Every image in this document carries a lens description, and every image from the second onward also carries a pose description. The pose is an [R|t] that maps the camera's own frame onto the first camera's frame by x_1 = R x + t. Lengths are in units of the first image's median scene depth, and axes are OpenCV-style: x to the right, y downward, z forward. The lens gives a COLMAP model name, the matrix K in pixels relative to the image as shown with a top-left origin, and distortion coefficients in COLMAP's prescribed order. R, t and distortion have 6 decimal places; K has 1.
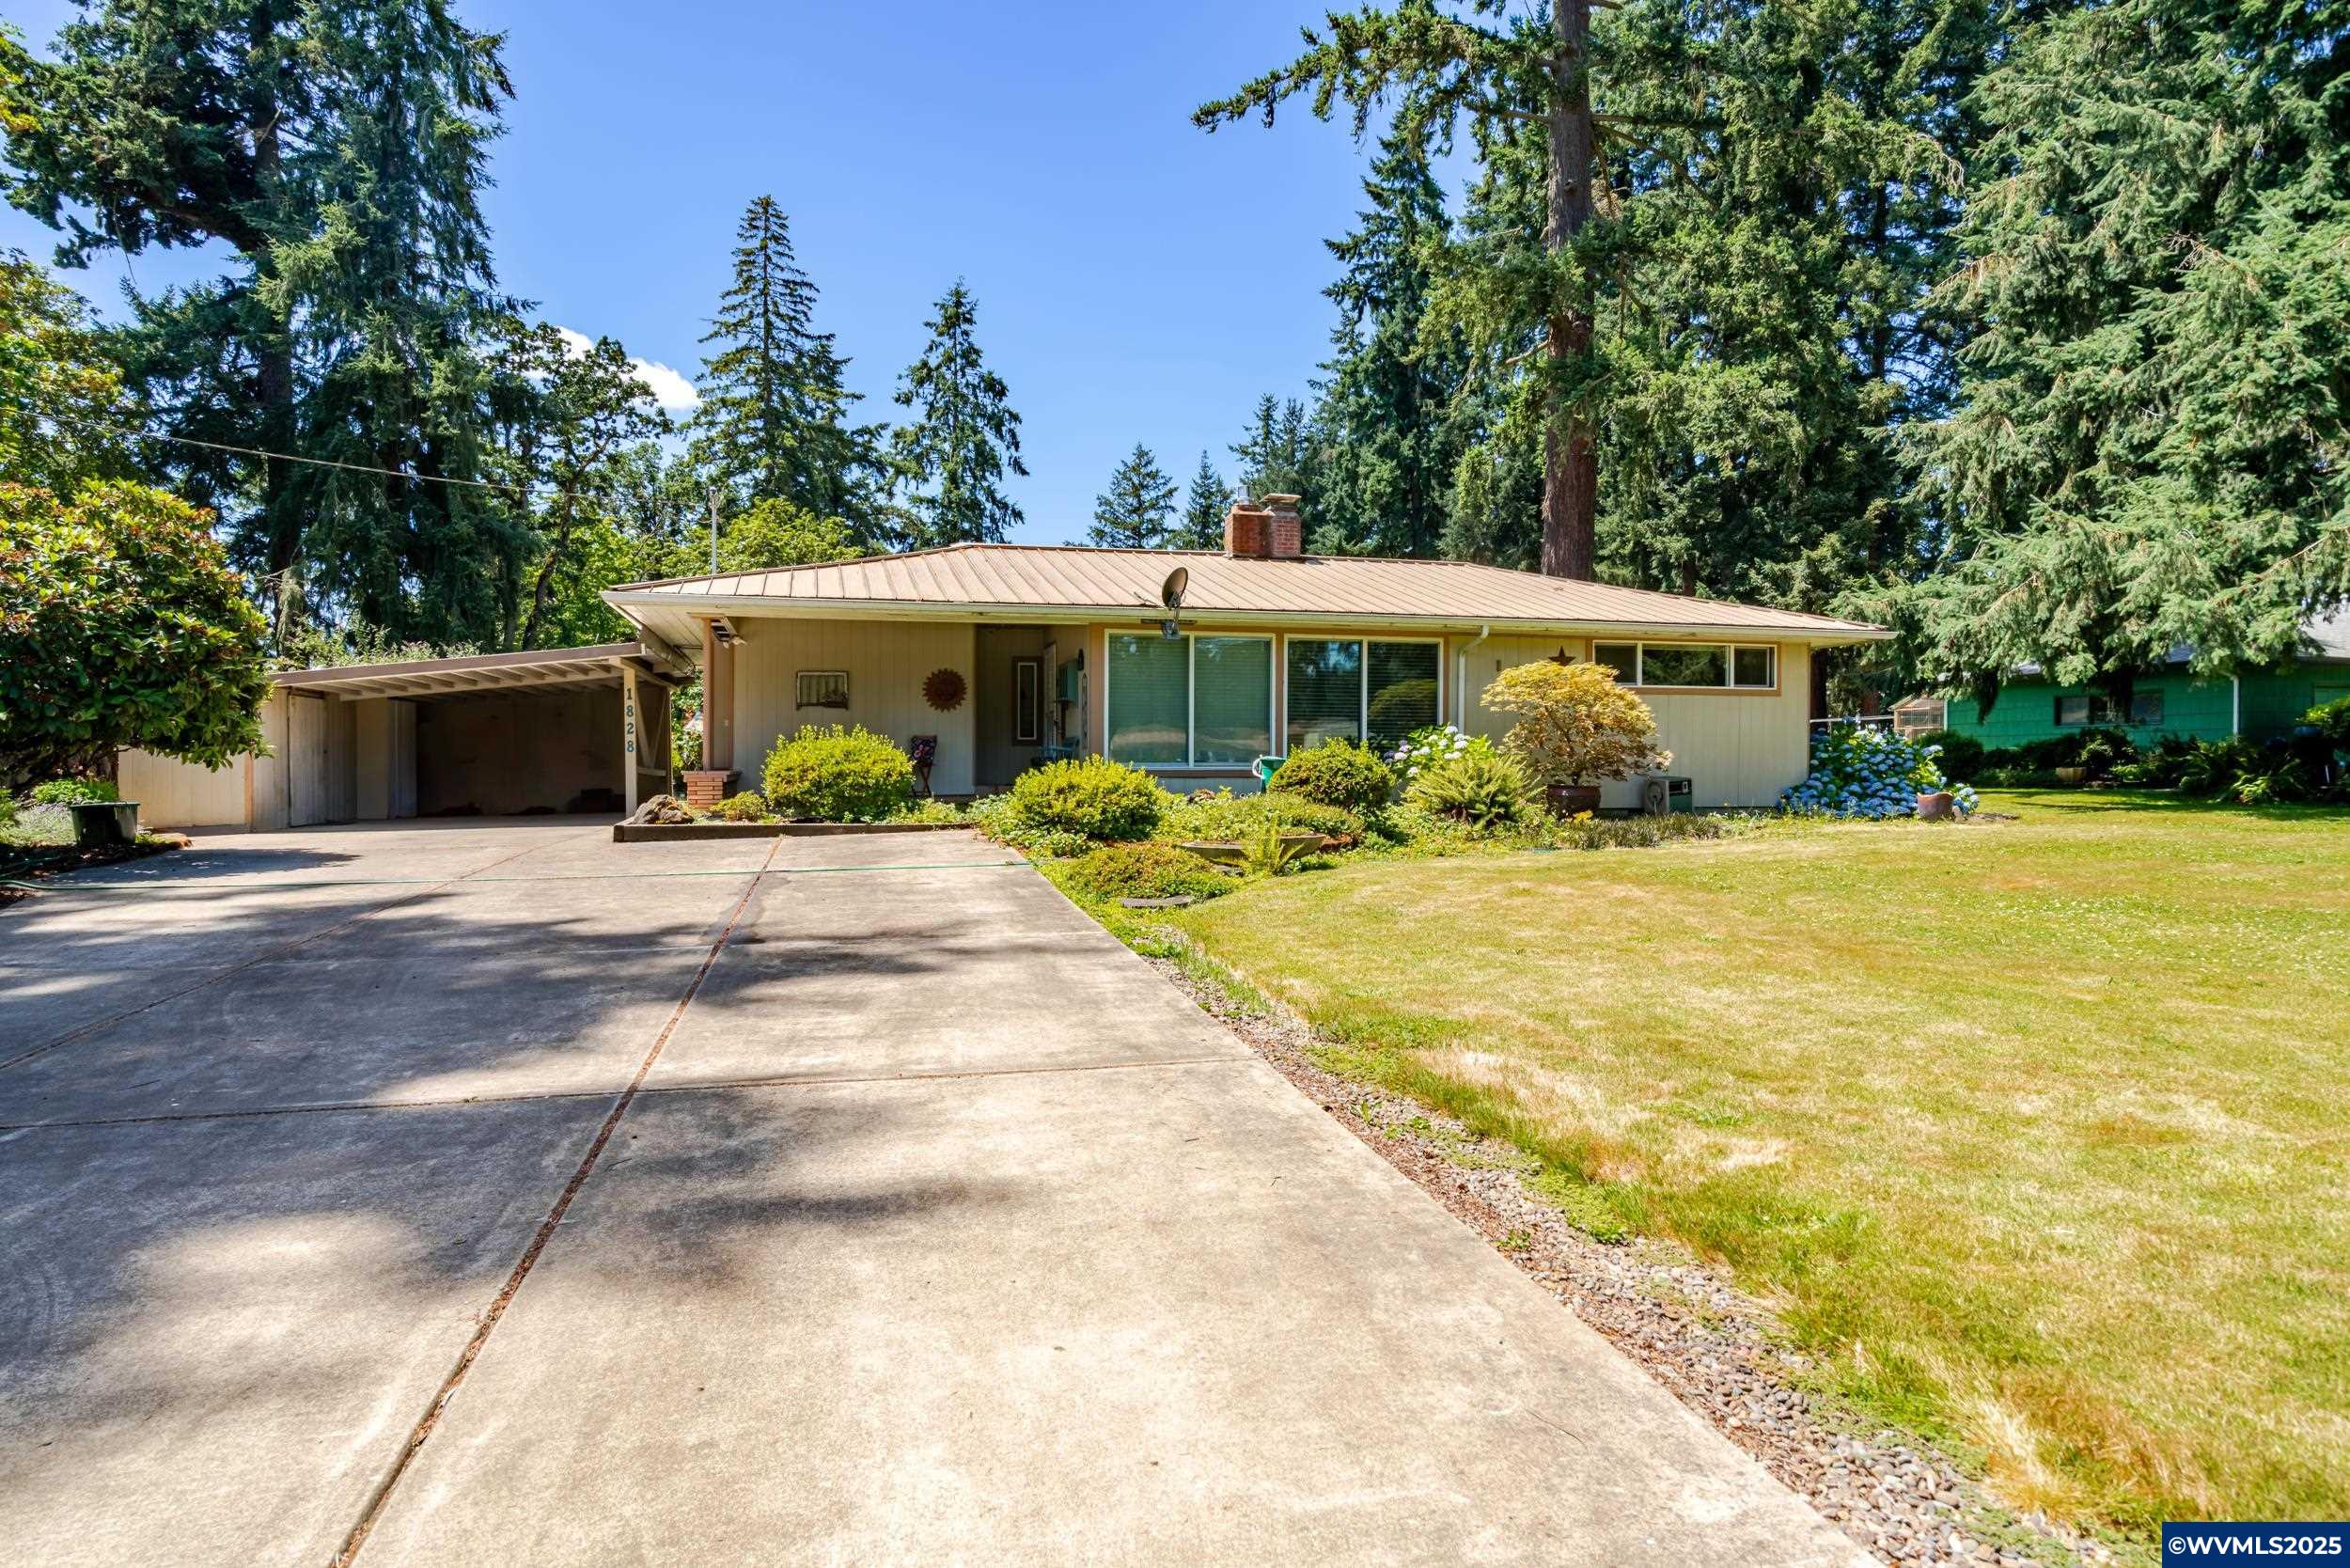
lens RADIAL K [[1200.5, 0, 1174.9], [0, 1200.5, 781.0], [0, 0, 1]] dist [-0.012836, -0.000494]
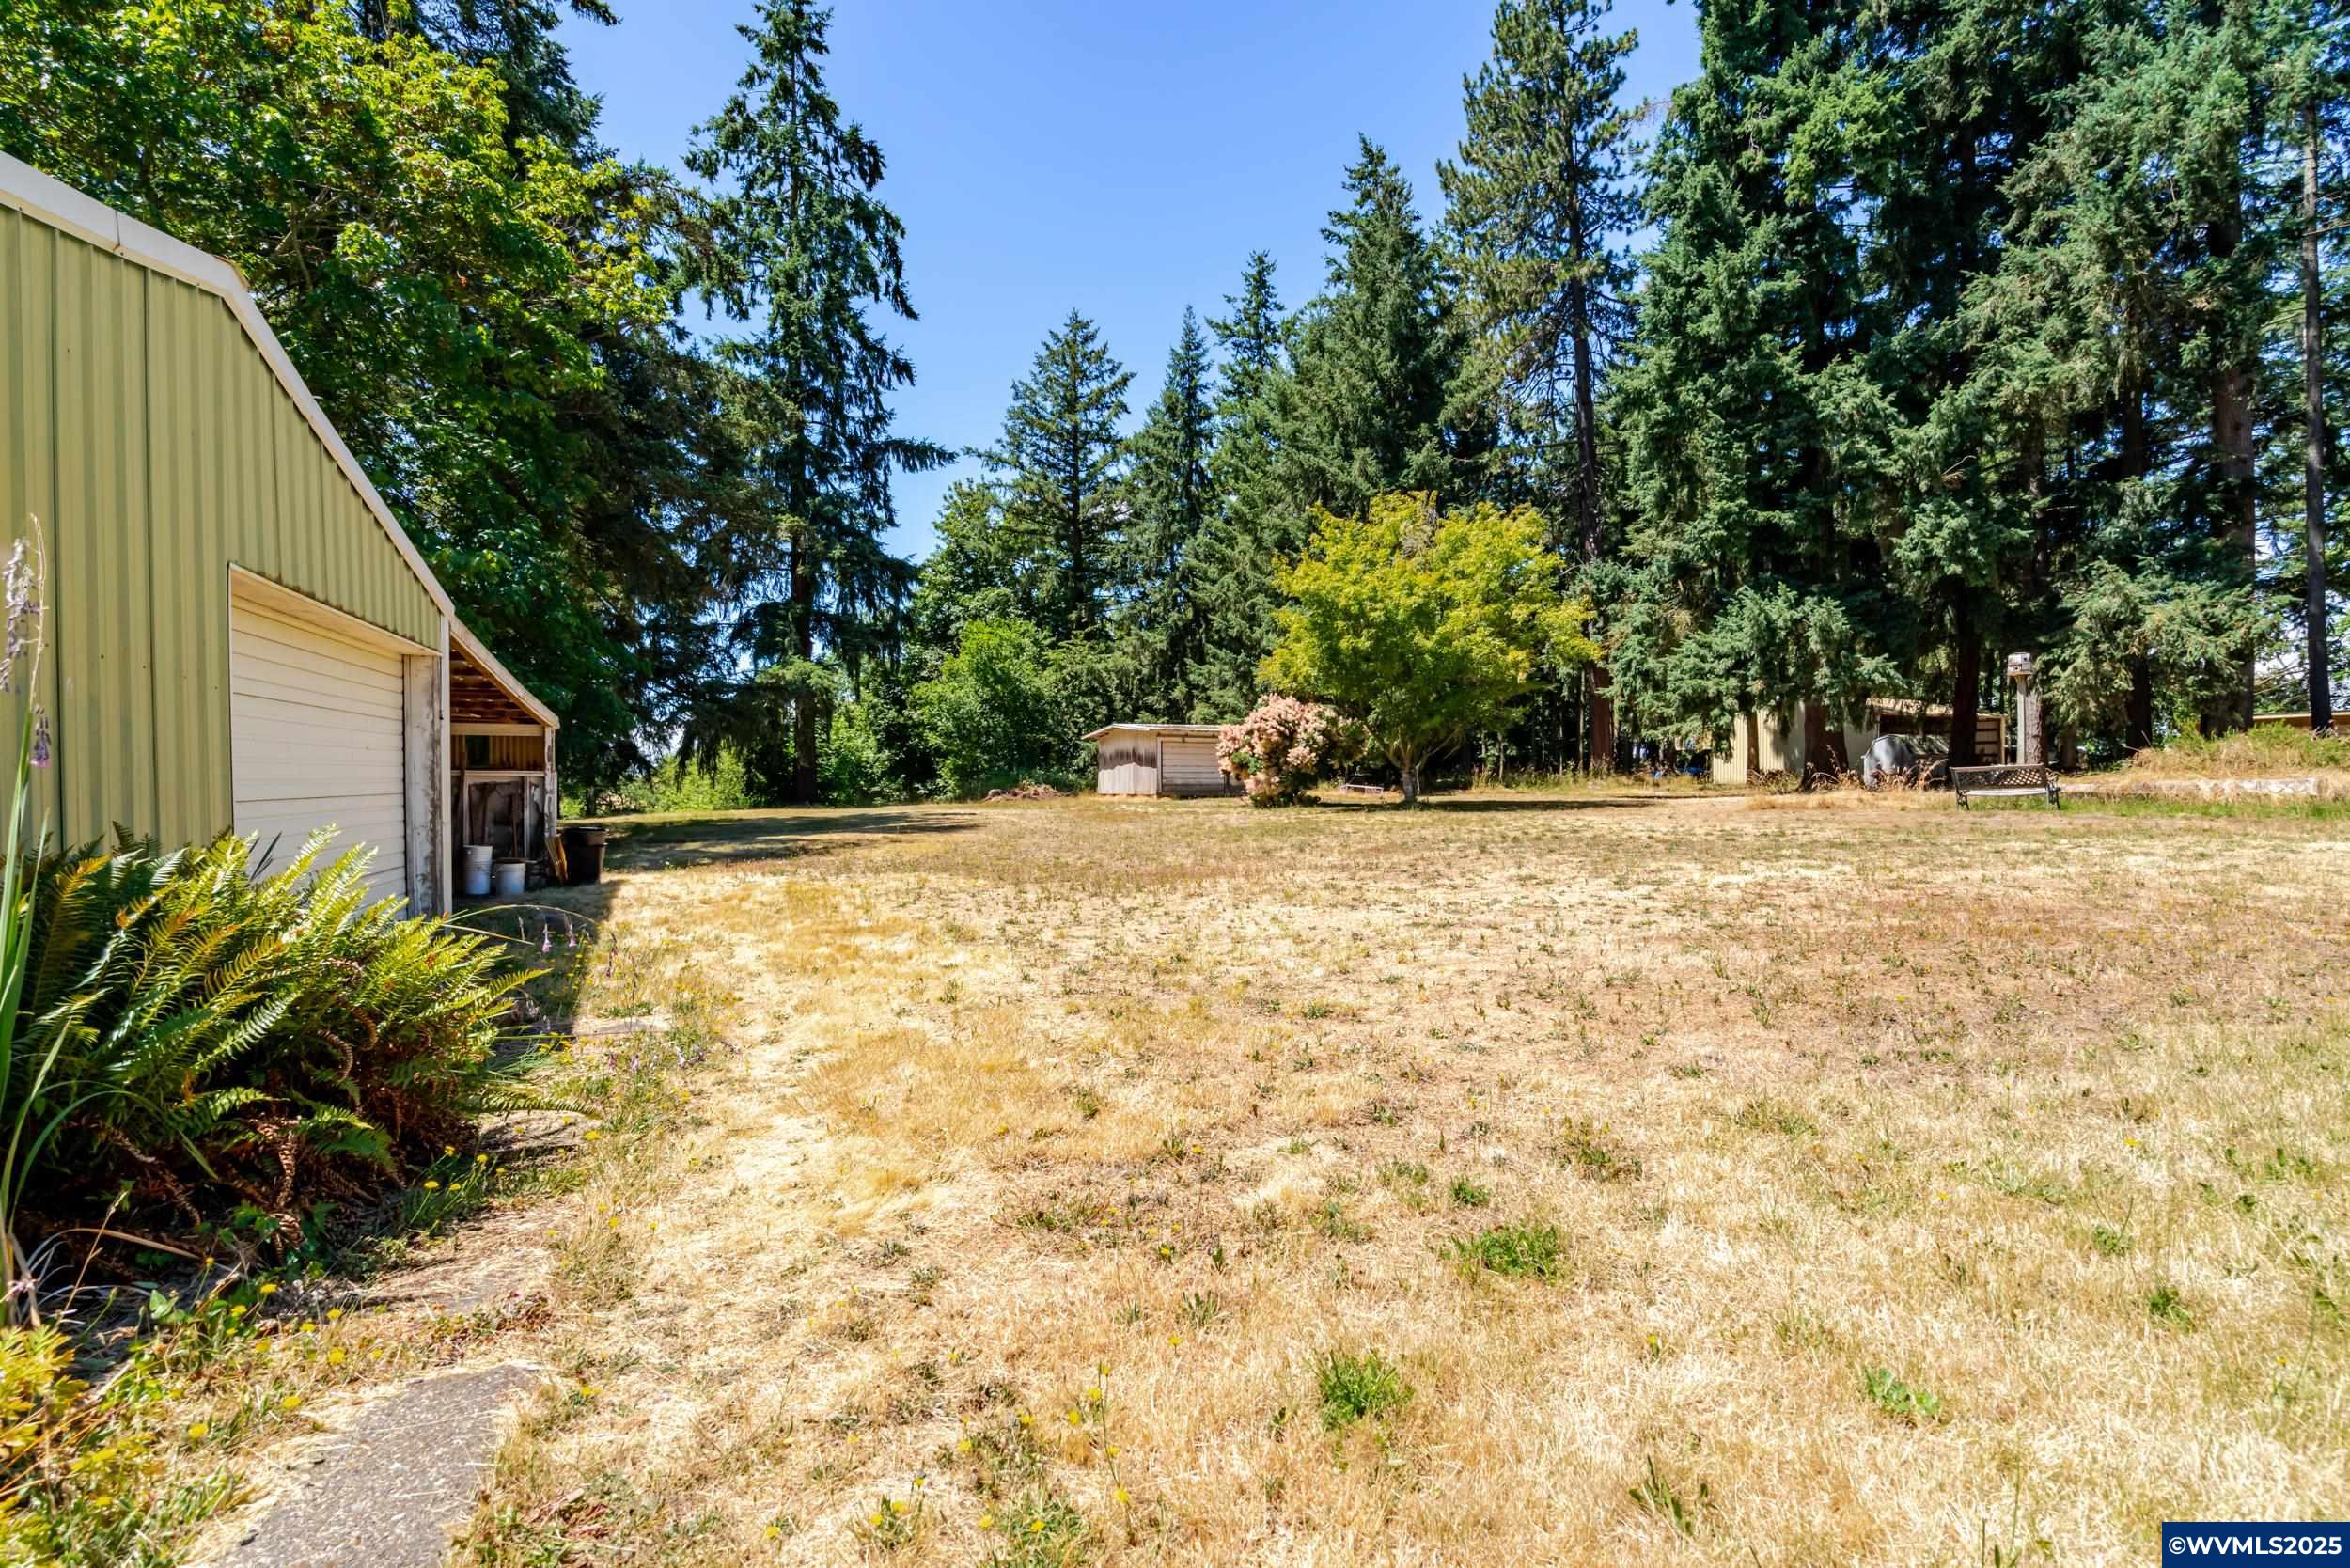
lens RADIAL K [[1066.1, 0, 1166.1], [0, 1066.1, 798.5], [0, 0, 1]] dist [-0.003301, 0.002621]
pose [[0.986168, -0.002445, 0.165728, -0.354124], [0.002591, 0.999996, -0.000665, -0.019131], [-0.165726, 0.001085, 0.986171, 1.773477]]
